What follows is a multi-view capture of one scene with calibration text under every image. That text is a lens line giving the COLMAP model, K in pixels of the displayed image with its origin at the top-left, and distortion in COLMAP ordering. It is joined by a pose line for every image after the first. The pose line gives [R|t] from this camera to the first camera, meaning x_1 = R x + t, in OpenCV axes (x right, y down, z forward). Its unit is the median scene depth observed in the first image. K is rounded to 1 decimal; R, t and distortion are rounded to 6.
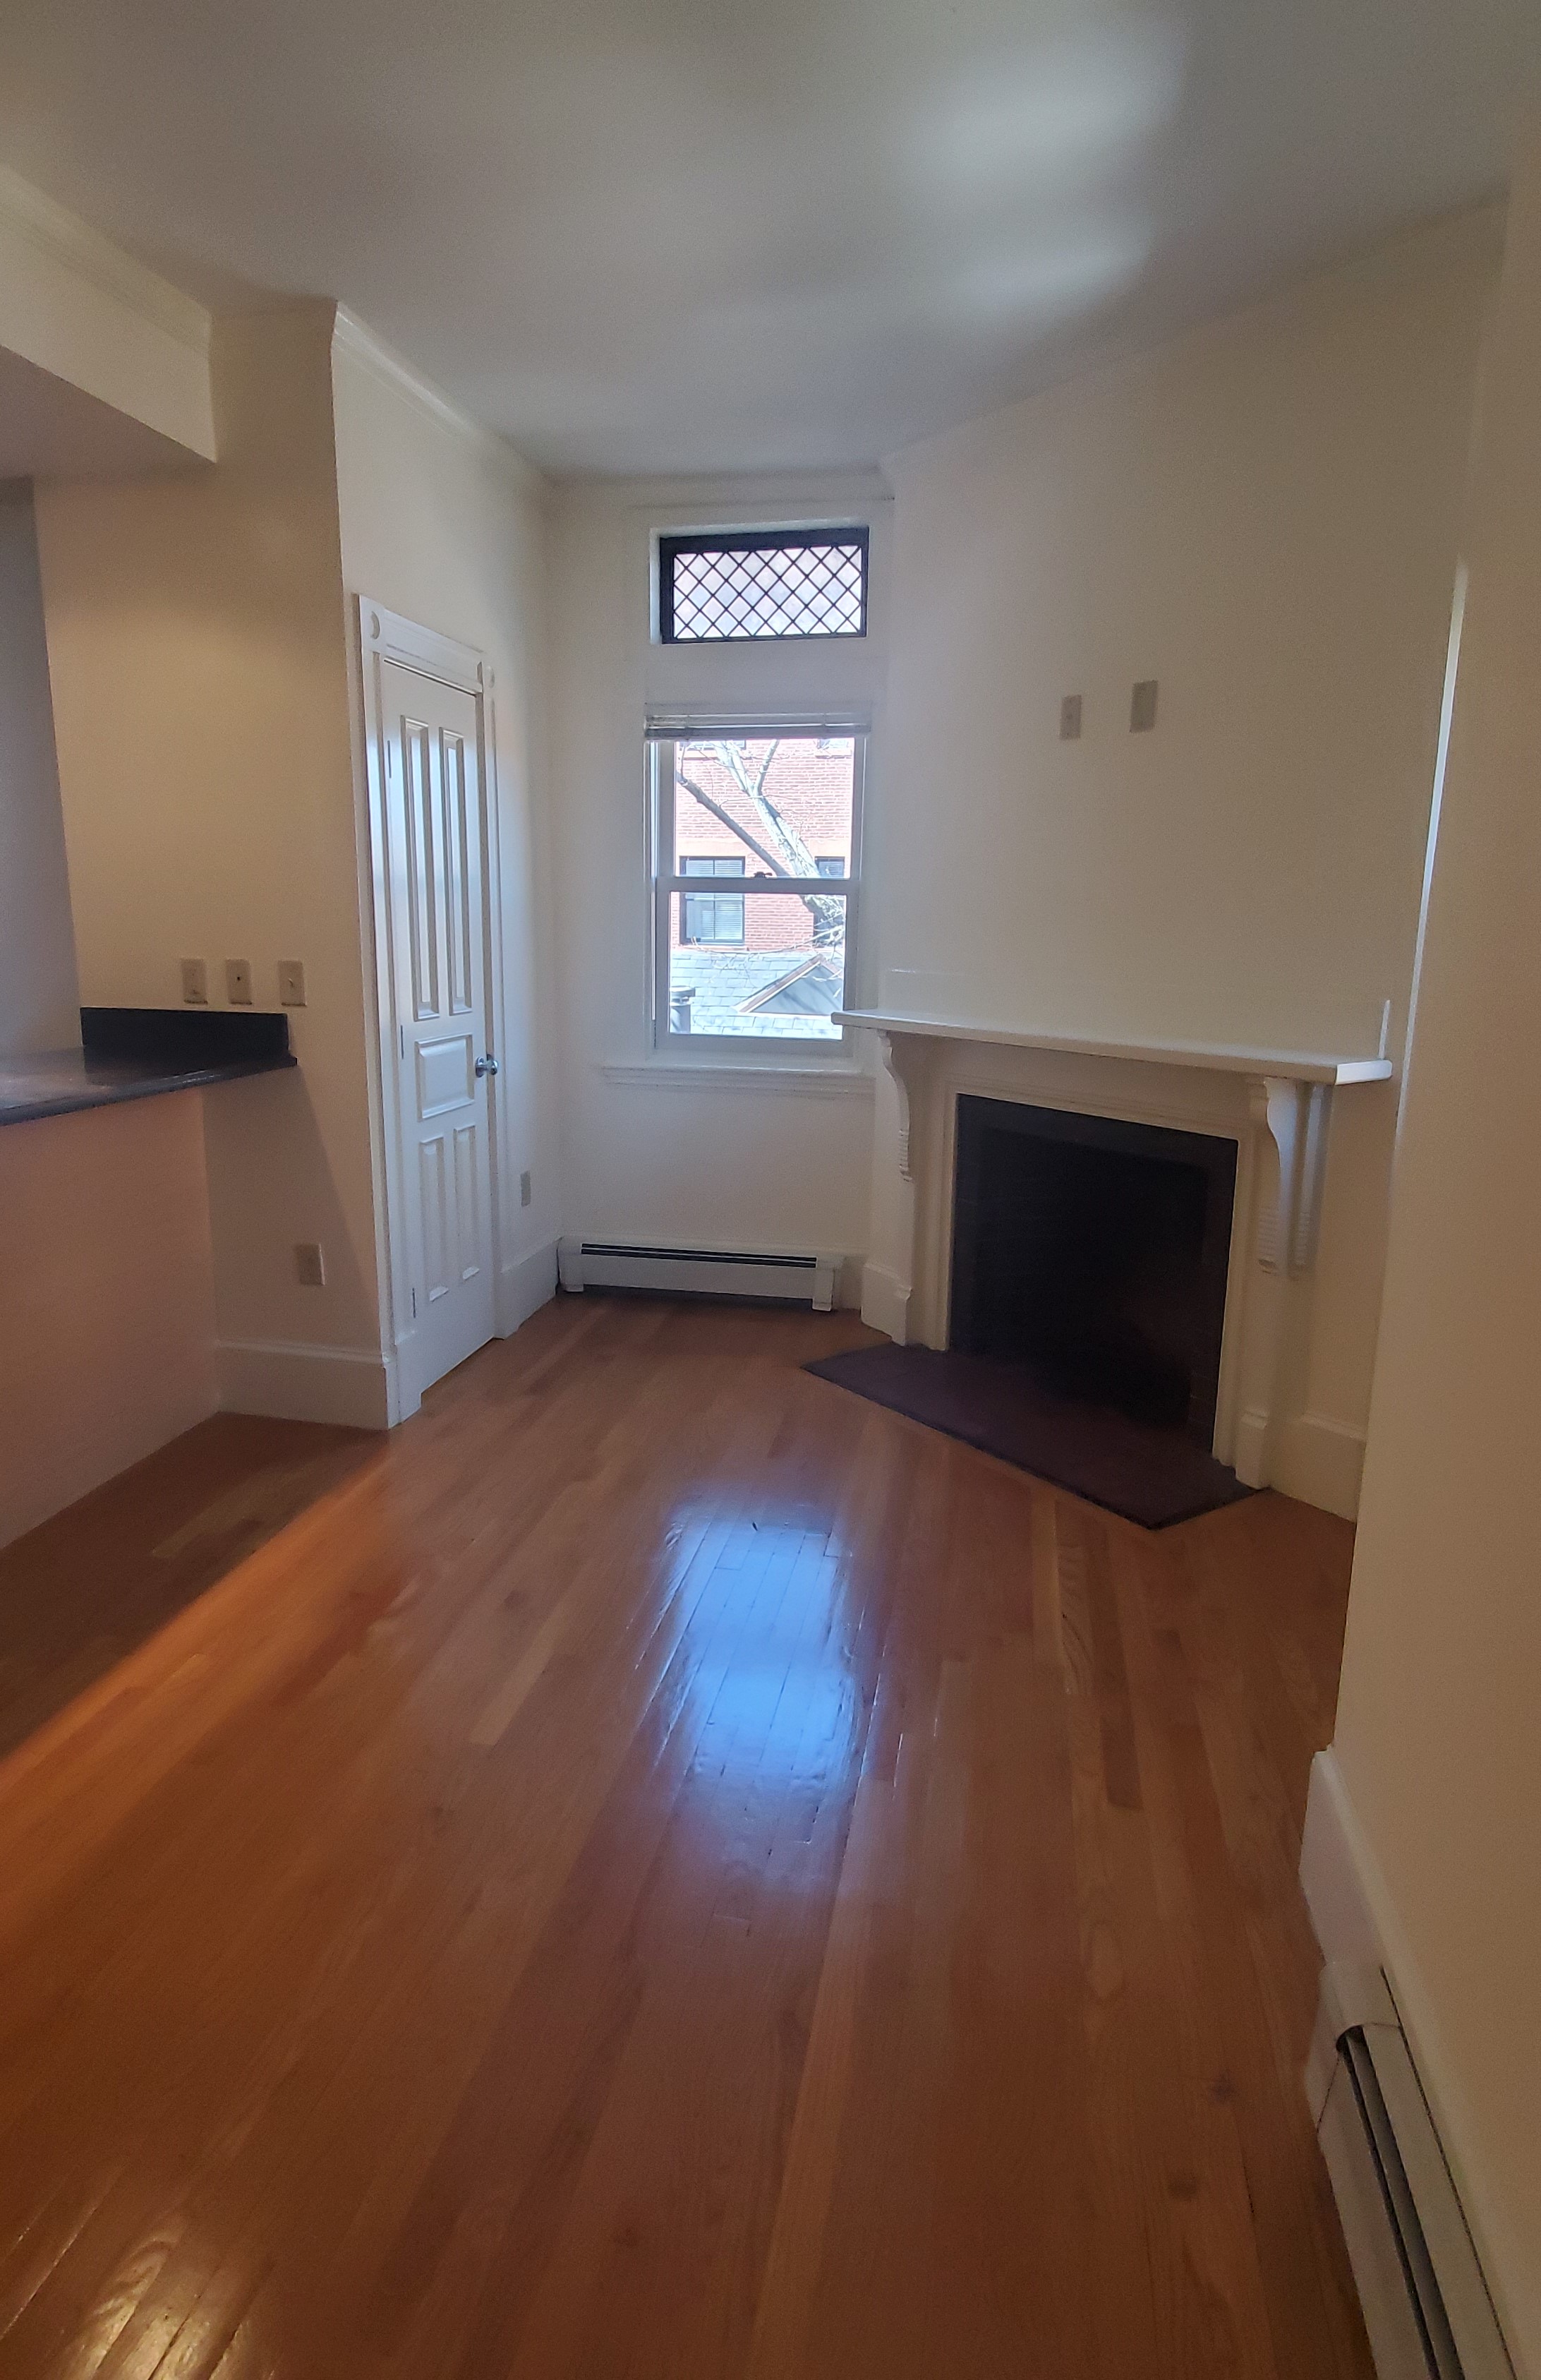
lens RADIAL K [[1260.5, 0, 684.4], [0, 1260.5, 1179.3], [0, 0, 1]] dist [-0.005826, -0.003235]
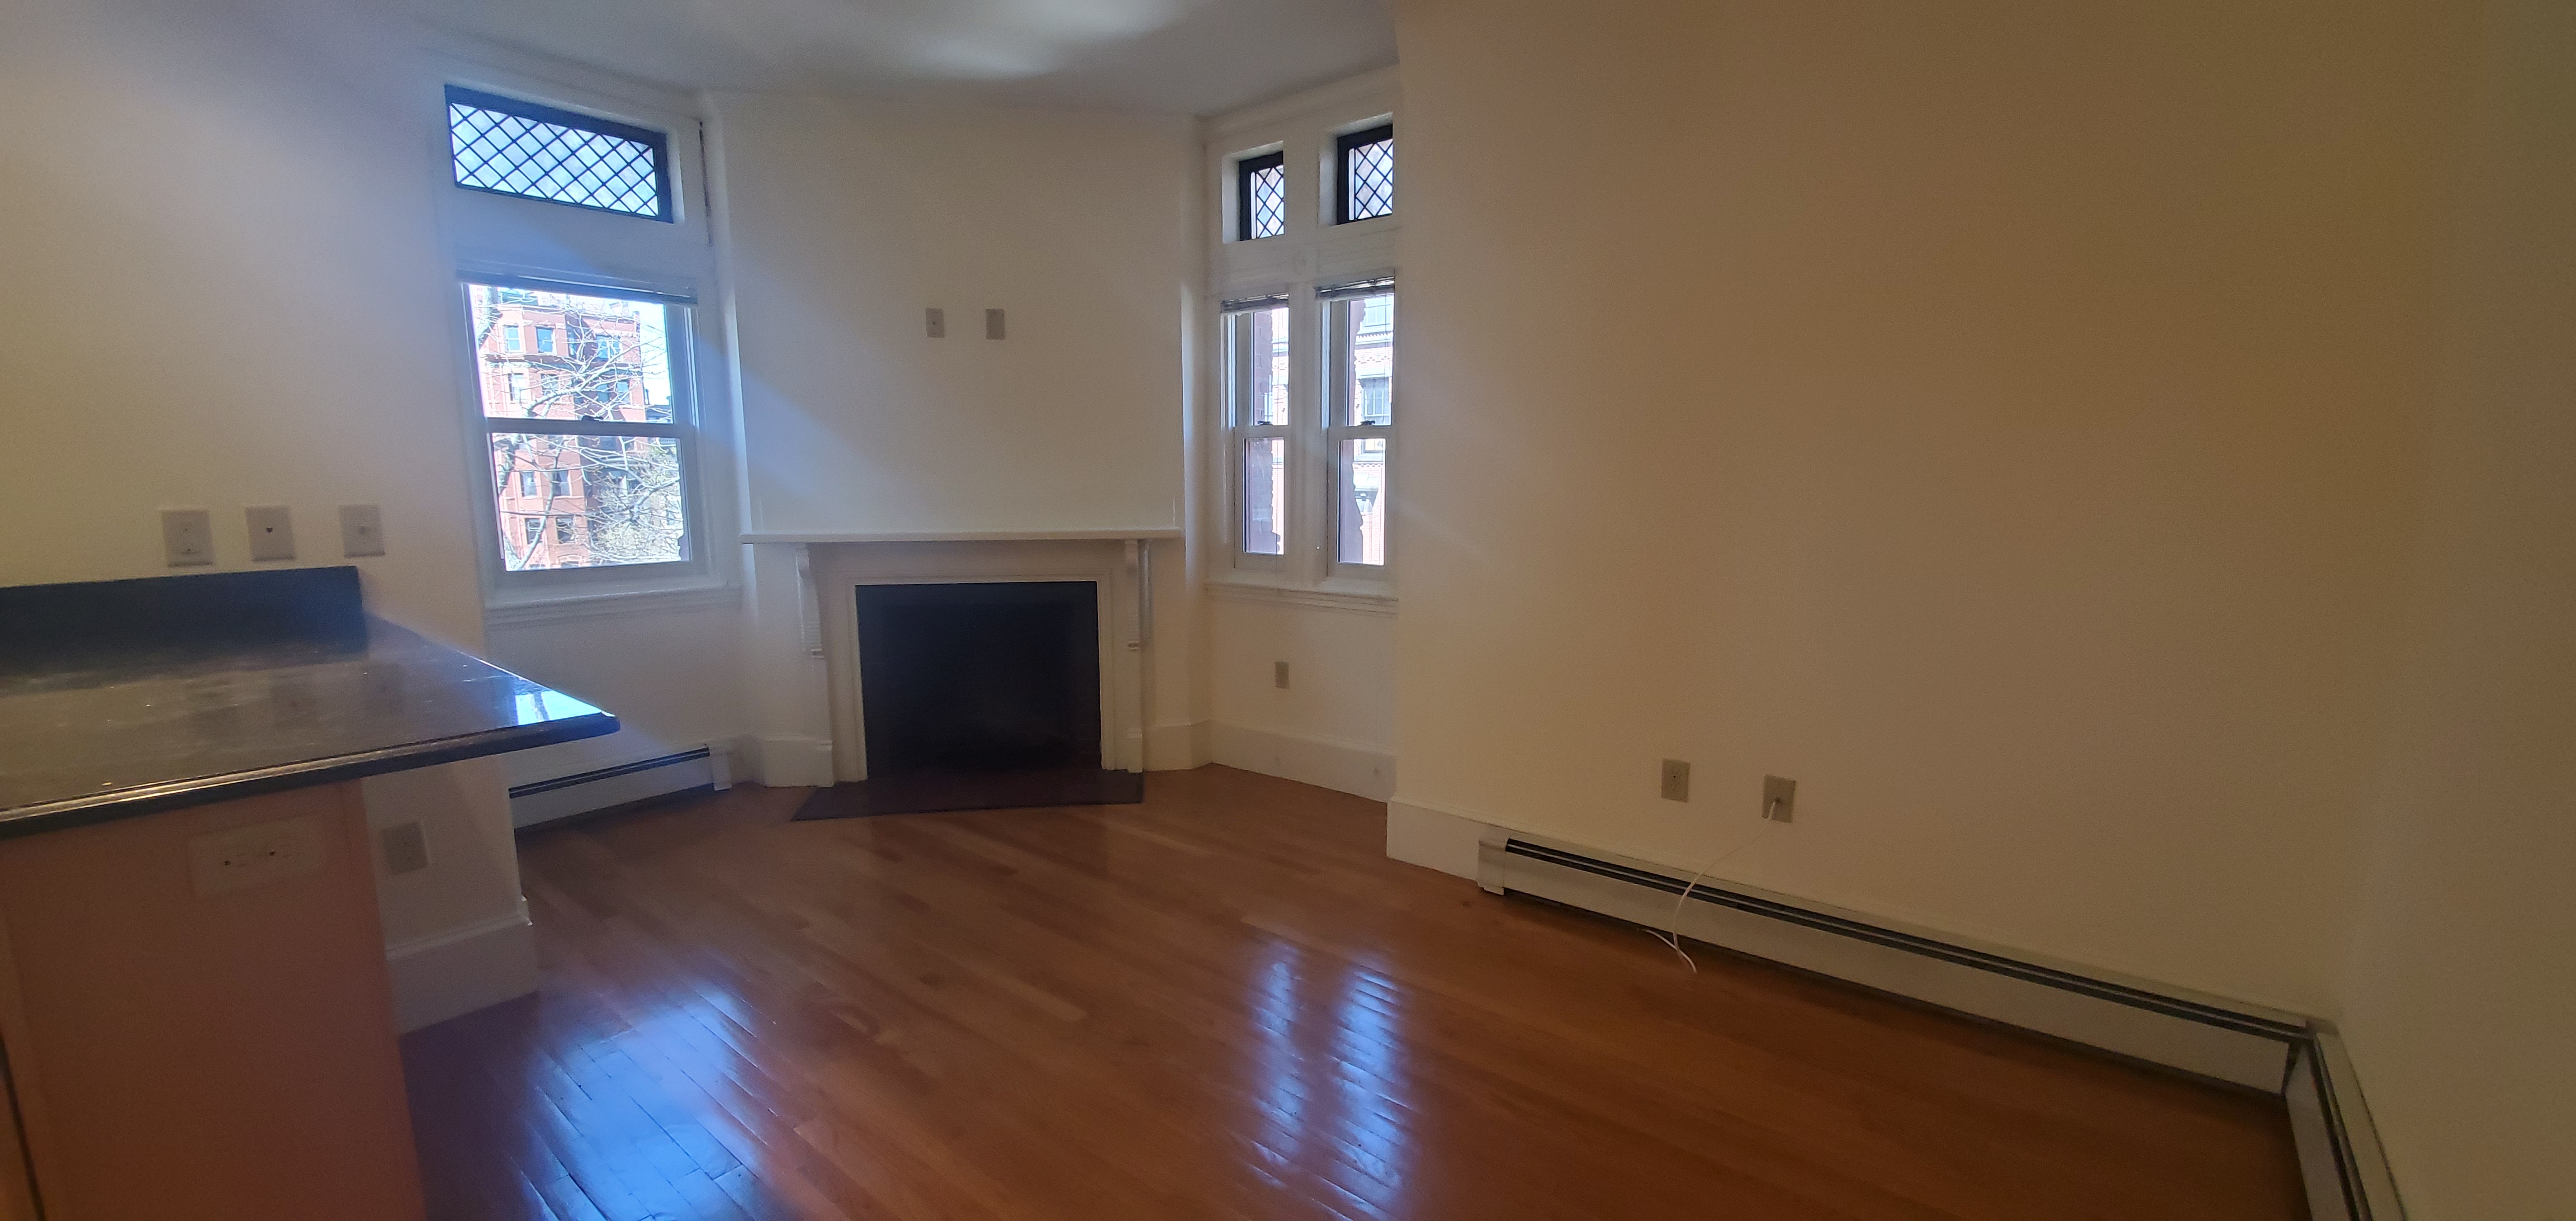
lens RADIAL K [[1024.0, 0, 1279.6], [0, 1024.0, 626.6], [0, 0, 1]] dist [-0.009455, -0.002997]
pose [[0.441457, -0.147433, 0.885087, -0.507017], [0.183479, 0.980398, 0.071796, -0.018144], [-0.878323, 0.130700, 0.459855, 0.095725]]
